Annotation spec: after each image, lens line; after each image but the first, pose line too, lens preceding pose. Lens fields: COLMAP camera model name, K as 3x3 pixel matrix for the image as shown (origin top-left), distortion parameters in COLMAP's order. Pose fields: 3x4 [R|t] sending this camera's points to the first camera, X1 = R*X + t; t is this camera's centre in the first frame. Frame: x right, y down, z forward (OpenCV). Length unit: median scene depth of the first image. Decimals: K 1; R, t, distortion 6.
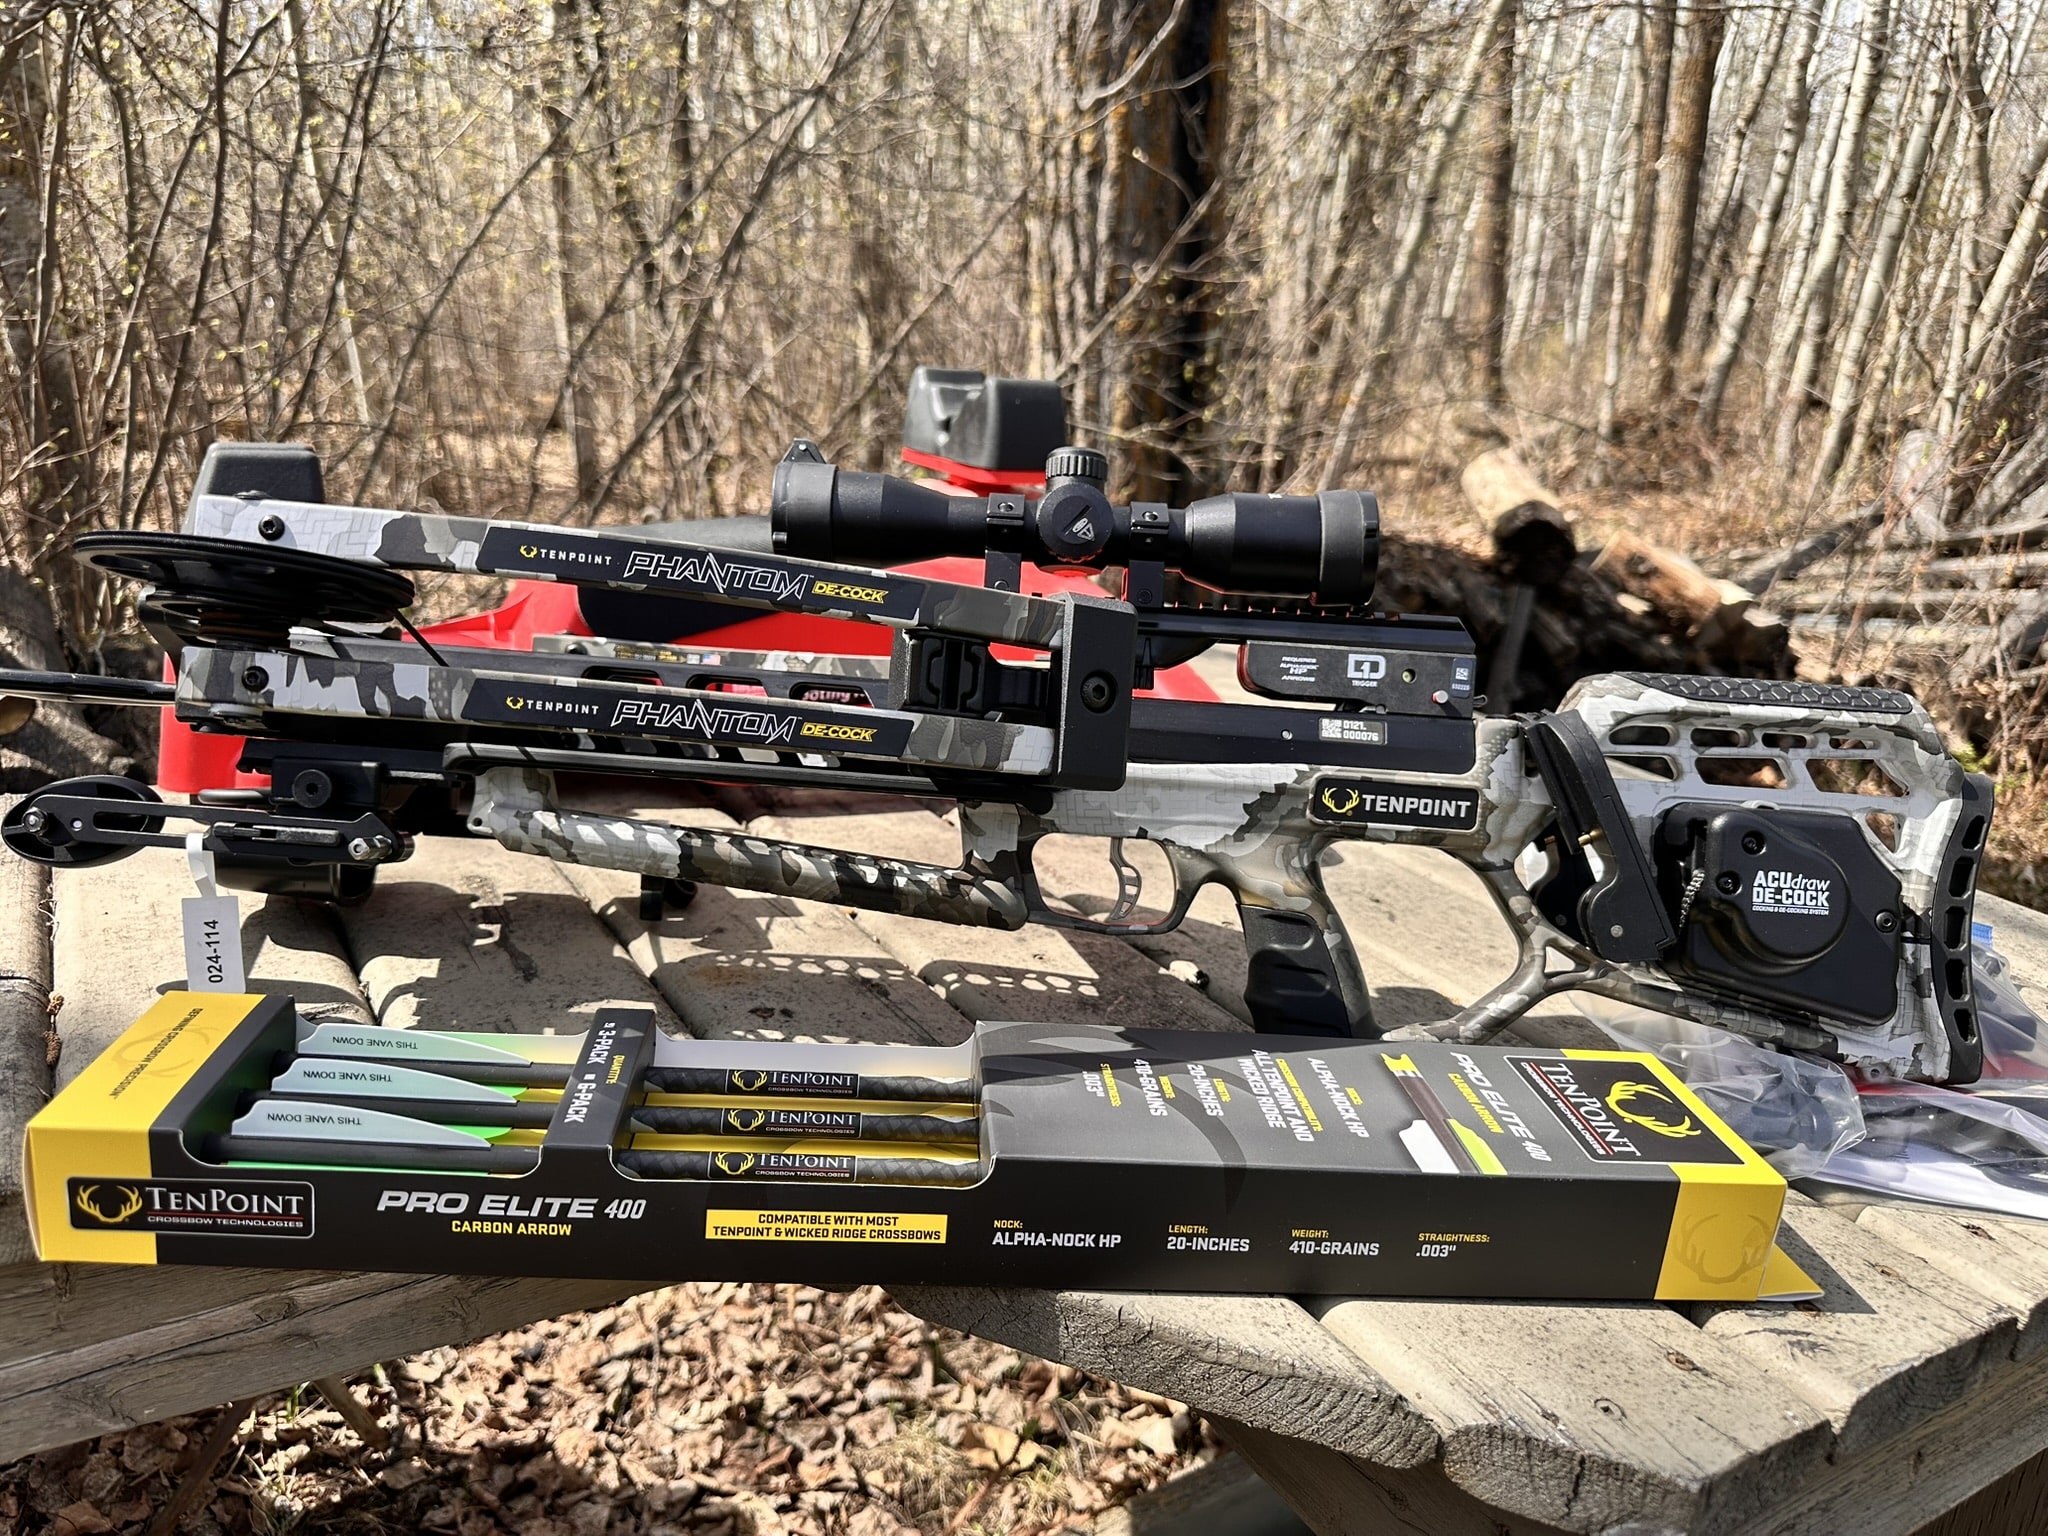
lens RADIAL K [[1521.8, 0, 1035.1], [0, 1521.8, 774.6], [0, 0, 1]] dist [-0.001669, -0.003757]
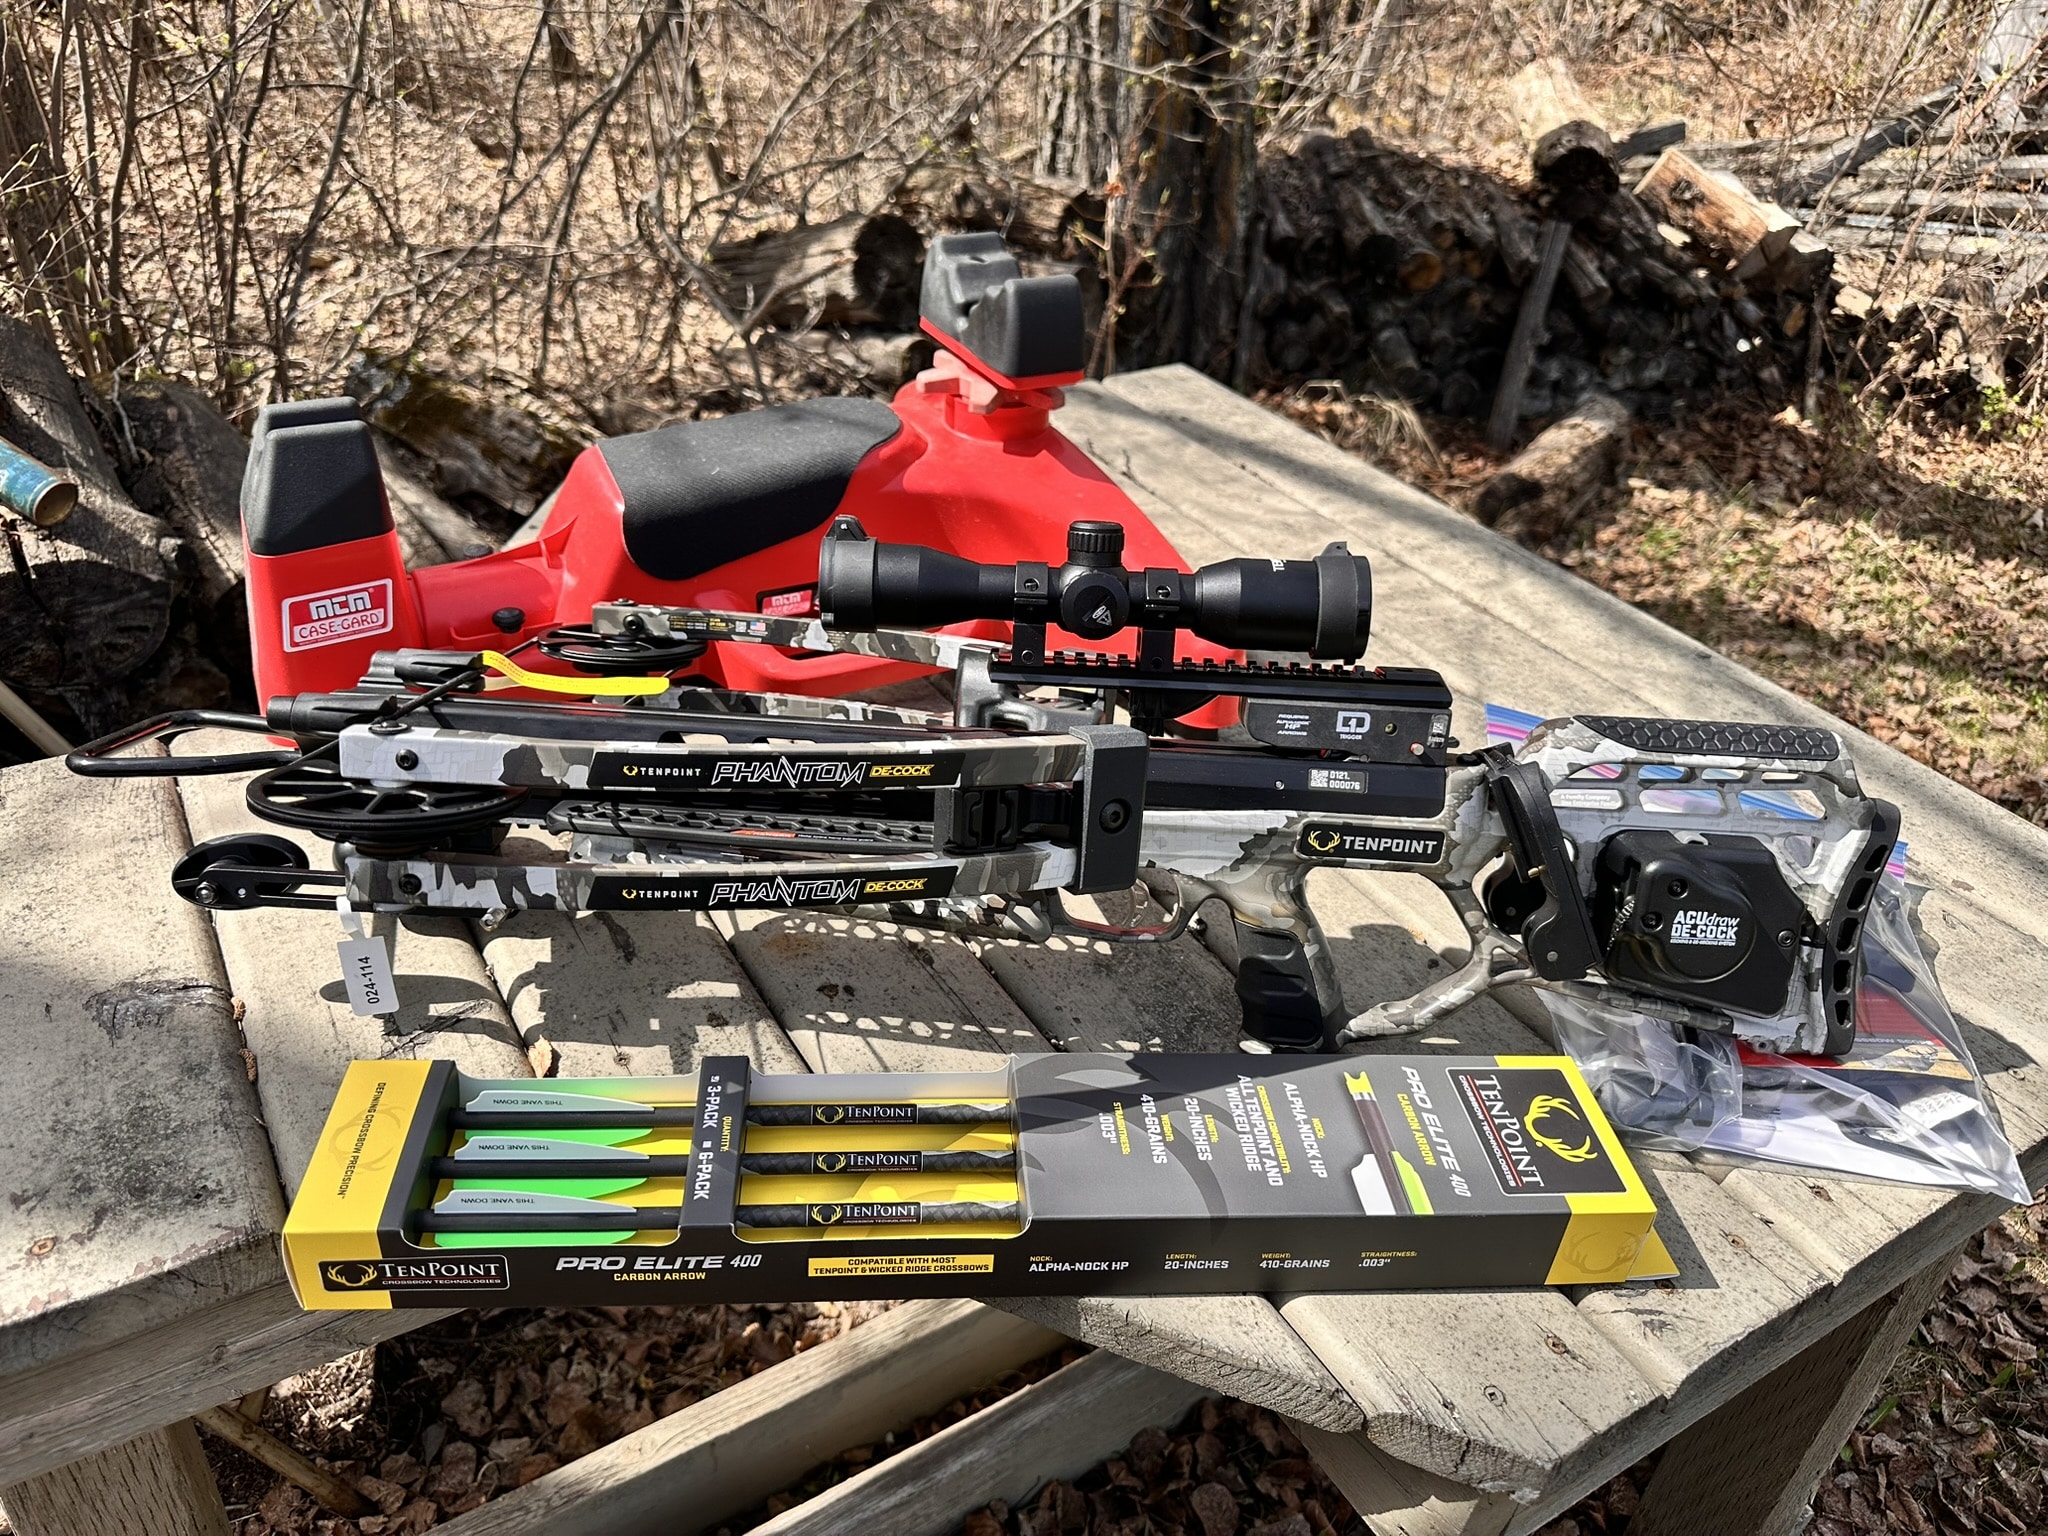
lens RADIAL K [[1525.6, 0, 1034.1], [0, 1525.6, 767.6], [0, 0, 1]] dist [0.020375, -0.028538]
pose [[0.999969, -0.003378, -0.007114, -0.011715], [0.005314, 0.956143, 0.292851, -0.429642], [0.005813, -0.292880, 0.956132, -0.103693]]
